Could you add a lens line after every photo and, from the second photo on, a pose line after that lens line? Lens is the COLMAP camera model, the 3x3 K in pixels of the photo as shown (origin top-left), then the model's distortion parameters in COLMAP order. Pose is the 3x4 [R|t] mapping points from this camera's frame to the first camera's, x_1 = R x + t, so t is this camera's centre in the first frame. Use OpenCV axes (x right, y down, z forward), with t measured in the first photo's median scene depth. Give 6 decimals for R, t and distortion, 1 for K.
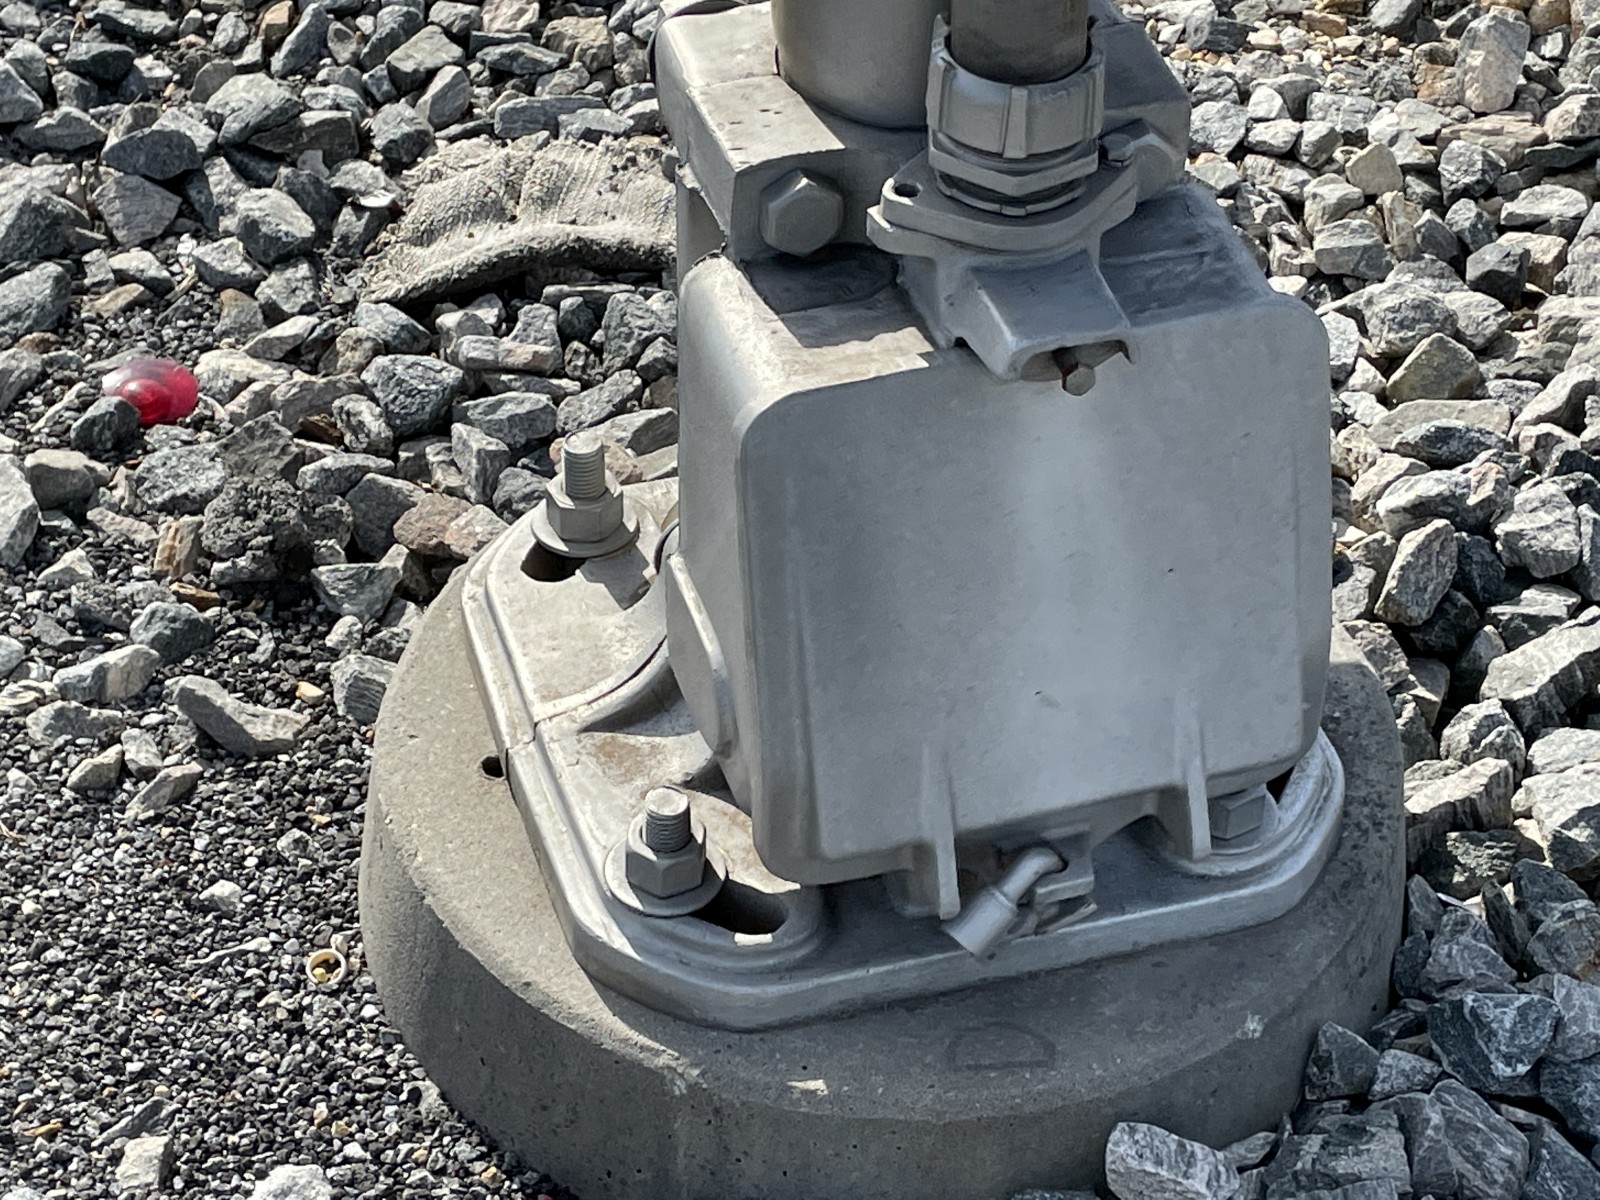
lens RADIAL K [[3303.5, 0, 798.1], [0, 3303.5, 600.8], [0, 0, 1]] dist [0.195908, 0.000000]
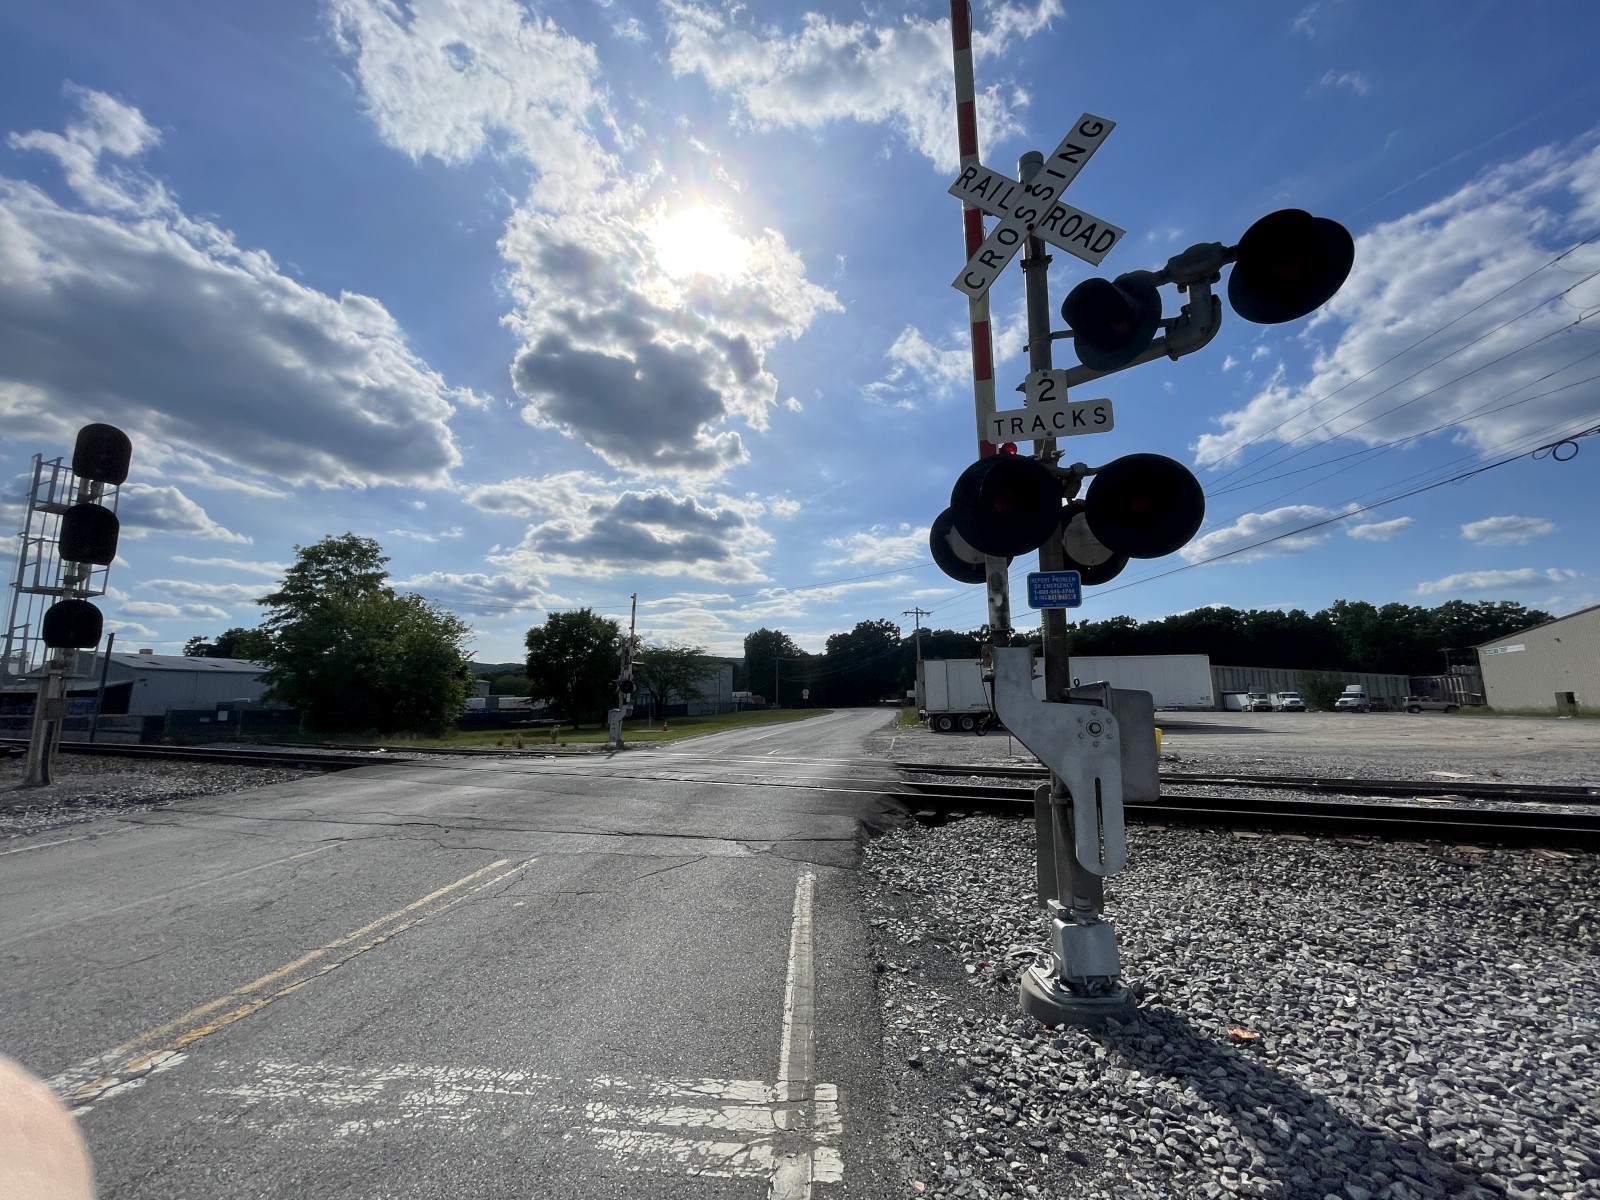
lens RADIAL K [[642.7, 0, 805.0], [0, 642.7, 593.4], [0, 0, 1]] dist [0.002489, -0.002203]
pose [[0.963706, -0.044307, -0.263262, -0.161617], [-0.164904, 0.676710, -0.717544, 0.623460], [0.209945, 0.734915, 0.644844, -1.042467]]
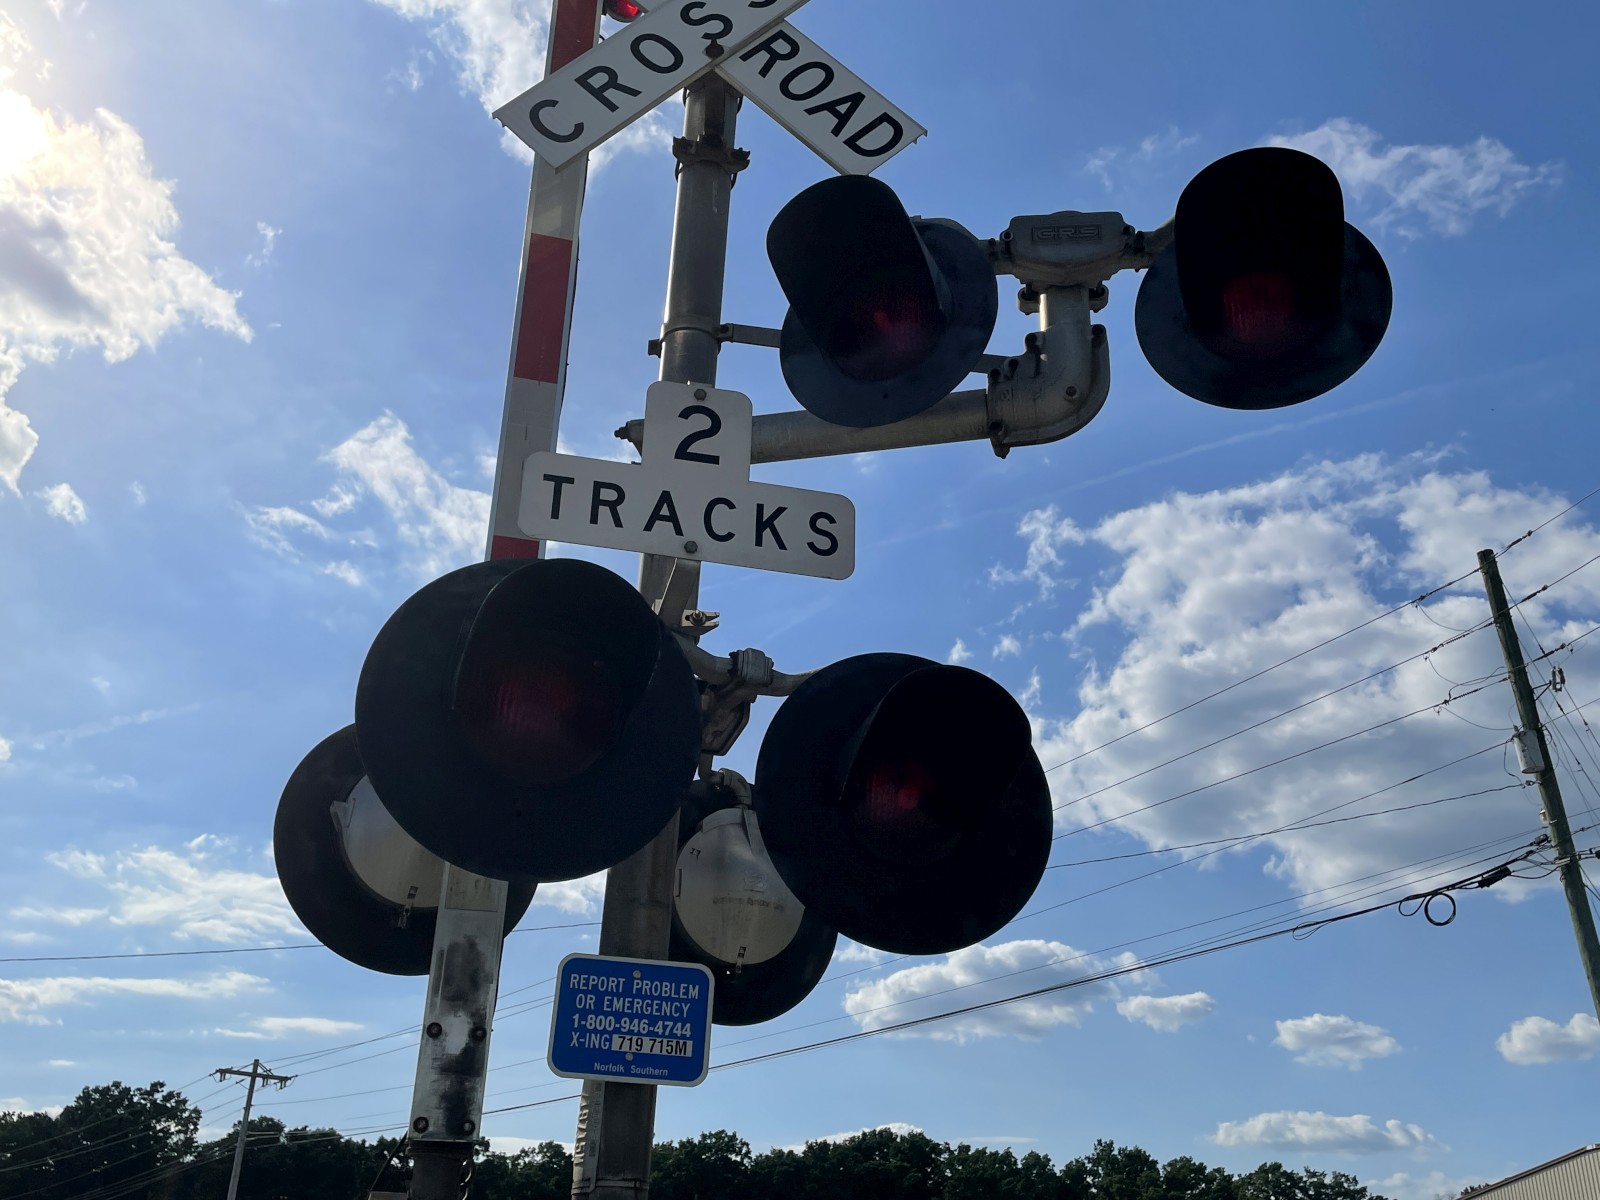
lens RADIAL K [[1470.7, 0, 785.8], [0, 1470.7, 584.3], [0, 0, 1]] dist [0.051508, 0.000000]
pose [[0.971369, 0.138873, 0.192760, -0.136583], [0.116094, 0.430426, -0.895129, 0.256023], [-0.207278, 0.891879, 0.401980, -0.667460]]
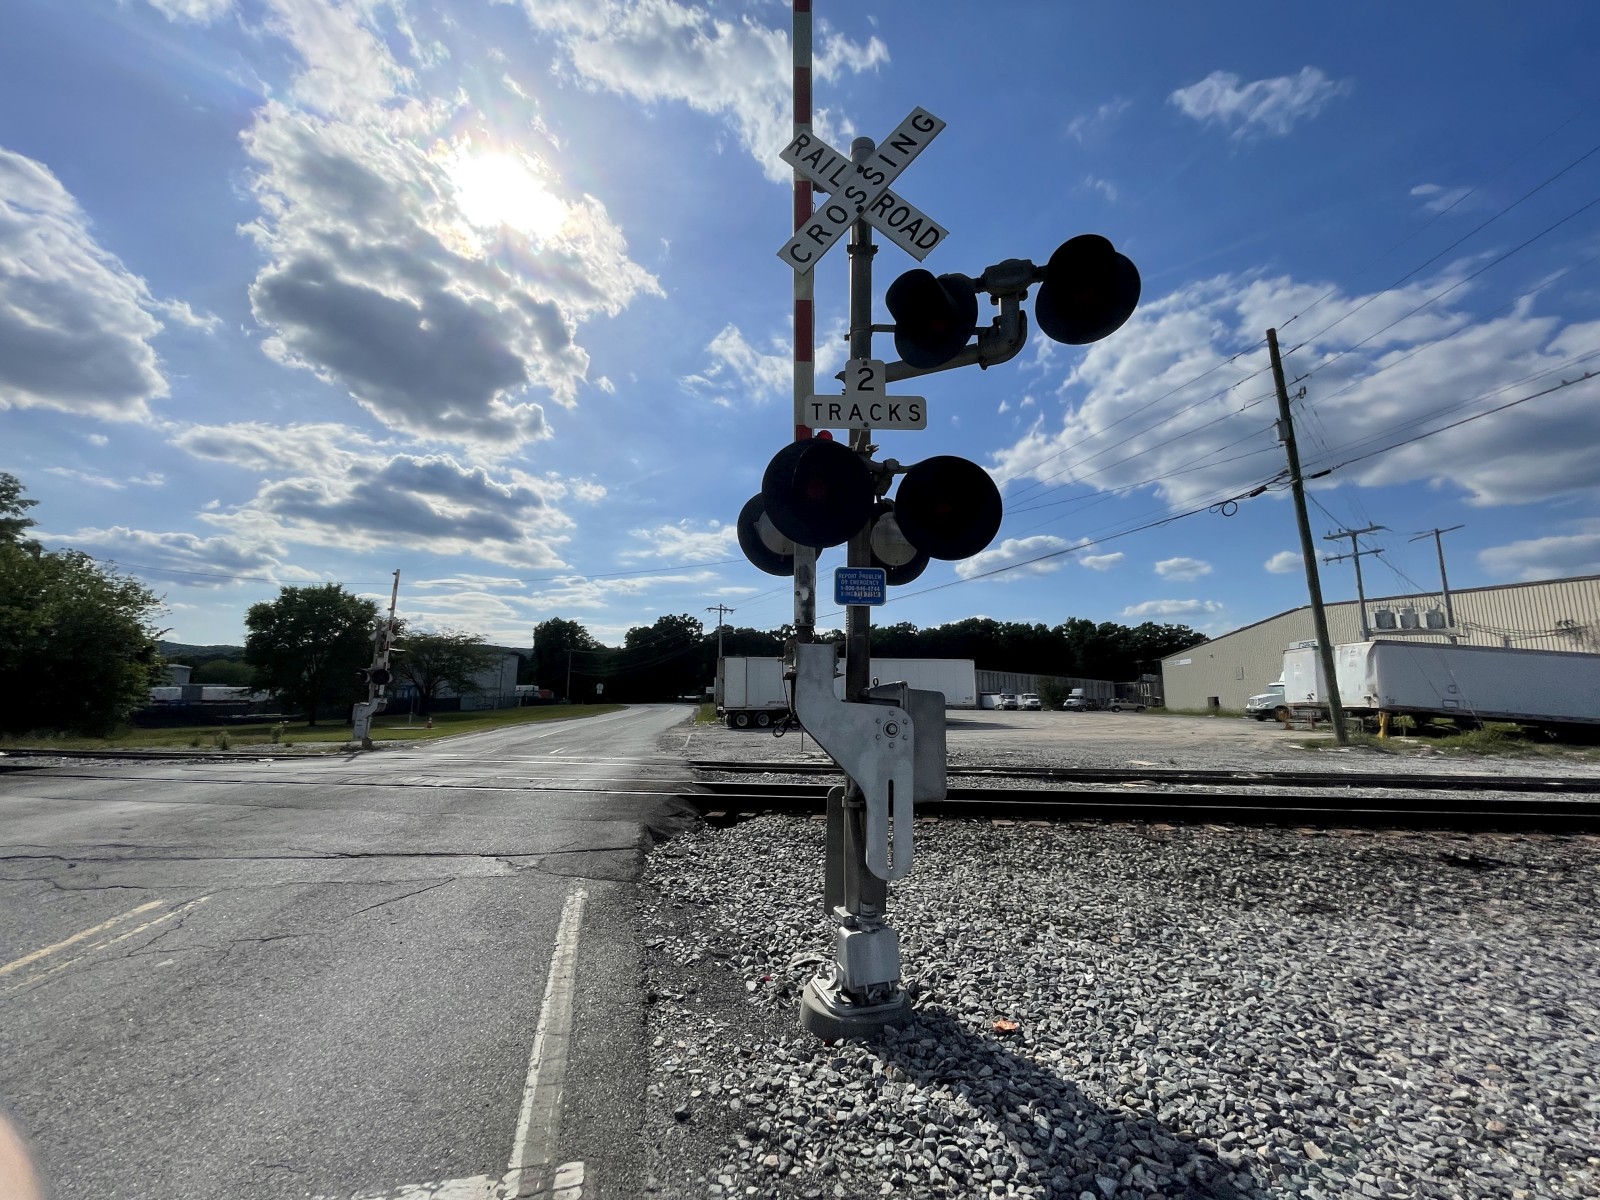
lens RADIAL K [[642.7, 0, 801.5], [0, 642.7, 593.9], [0, 0, 1]] dist [0.002489, -0.002203]
pose [[0.999433, 0.016492, 0.029339, -0.170199], [0.010440, 0.676803, -0.736090, 0.513932], [-0.031997, 0.735979, 0.676247, -0.912049]]
